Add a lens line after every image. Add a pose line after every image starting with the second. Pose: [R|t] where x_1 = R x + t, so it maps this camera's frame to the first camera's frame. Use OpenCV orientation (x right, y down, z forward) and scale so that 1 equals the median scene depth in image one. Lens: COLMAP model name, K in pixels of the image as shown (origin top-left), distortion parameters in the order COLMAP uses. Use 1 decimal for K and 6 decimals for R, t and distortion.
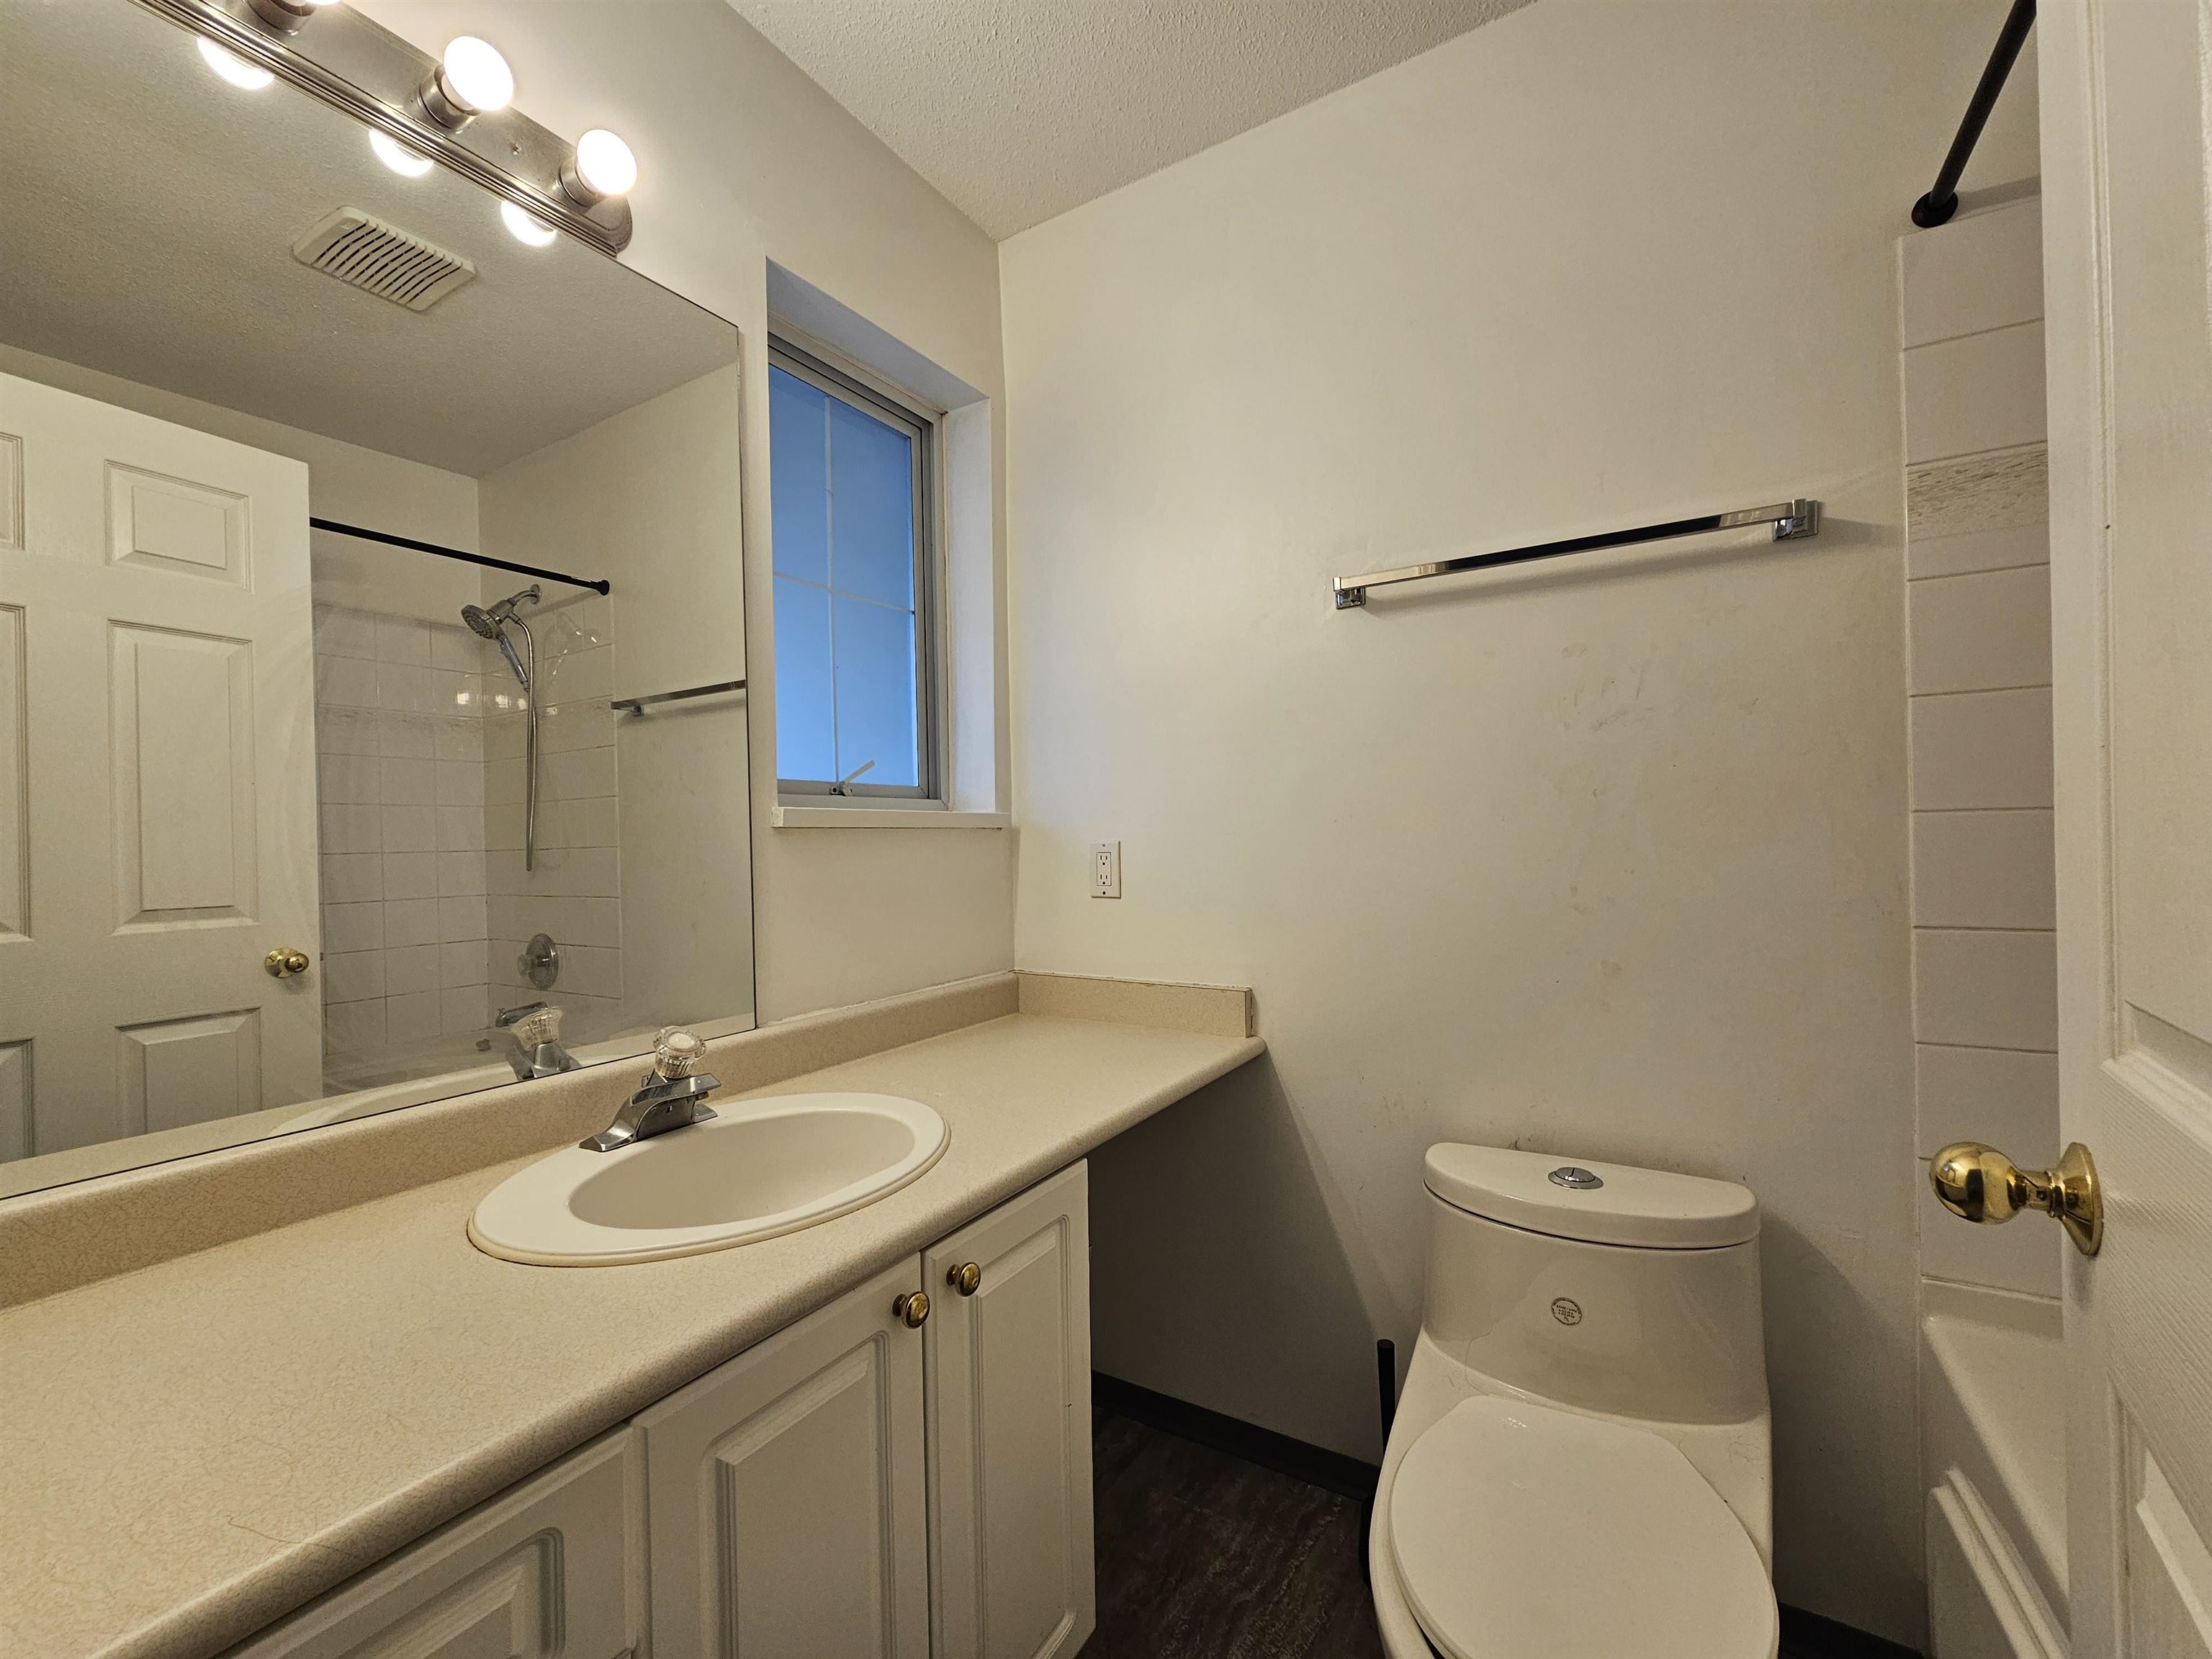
lens RADIAL K [[907.1, 0, 1109.5], [0, 907.1, 820.9], [0, 0, 1]] dist [-0.001839, 0.001727]
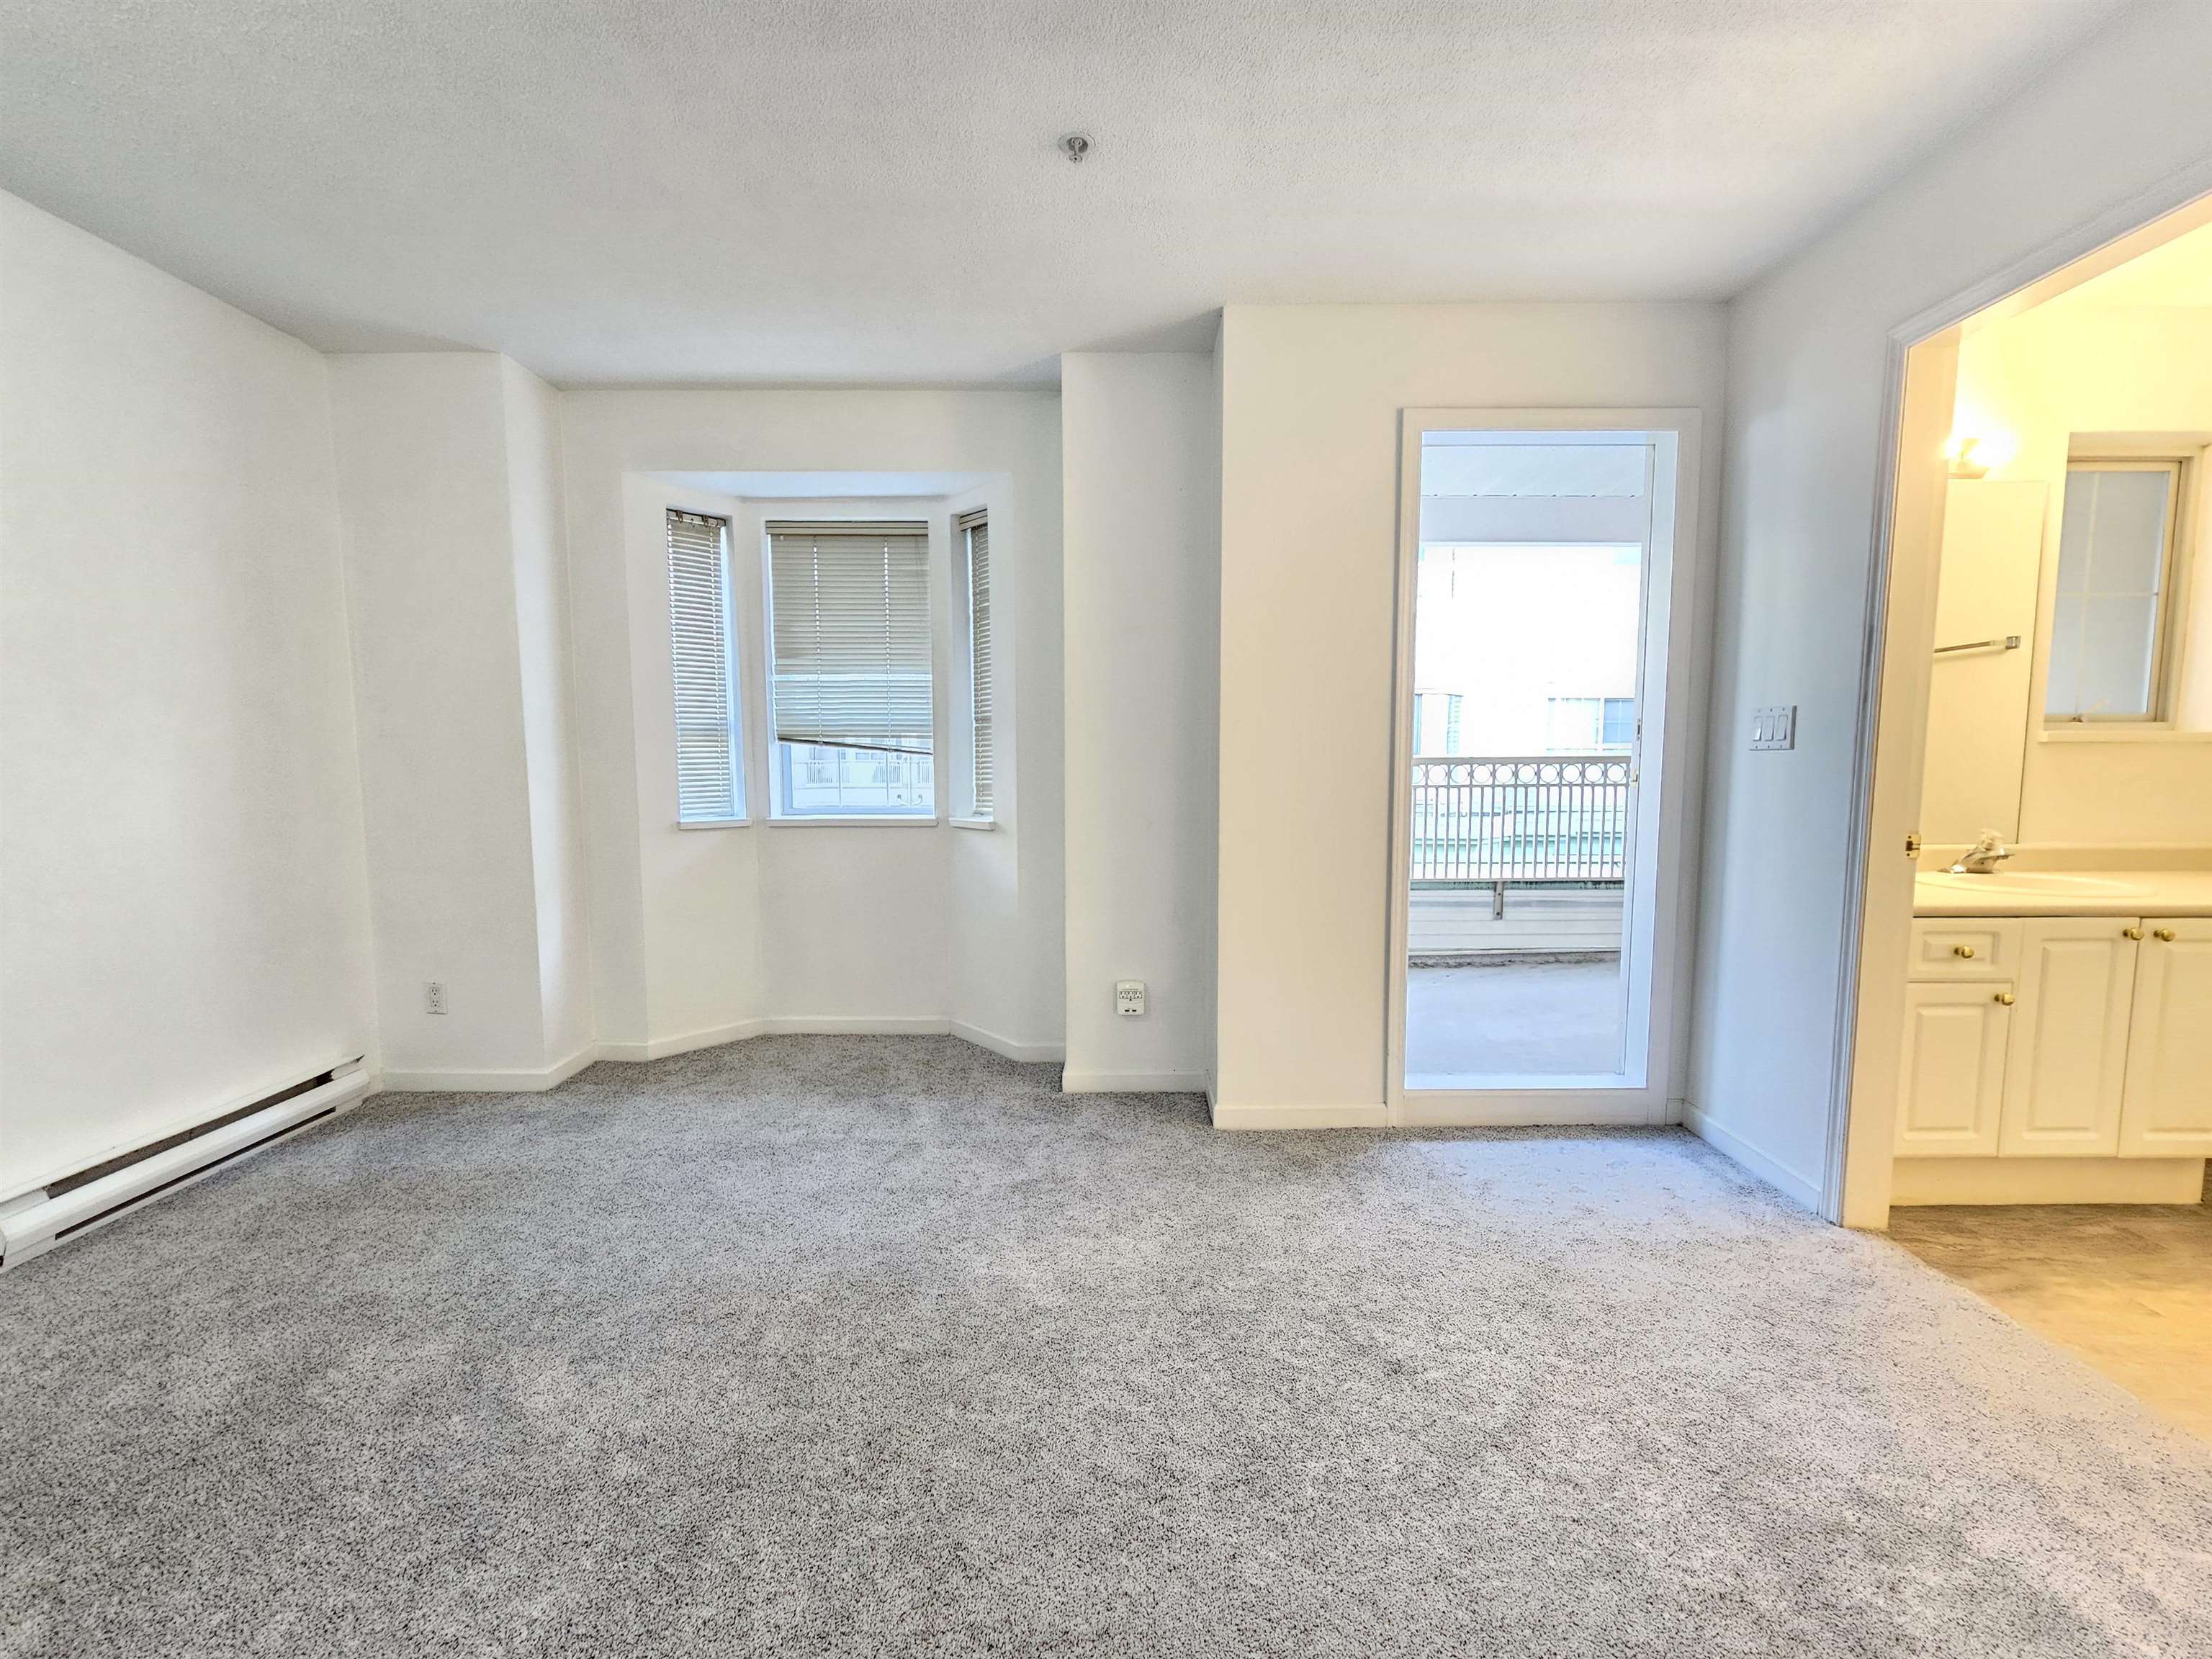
lens RADIAL K [[907.1, 0, 1160.8], [0, 907.1, 807.5], [0, 0, 1]] dist [-0.001839, 0.001727]
pose [[0.530706, 0.088609, -0.842911, 0.211430], [-0.009841, 0.995097, 0.098411, -0.019386], [0.847499, -0.043933, 0.528976, -1.249729]]
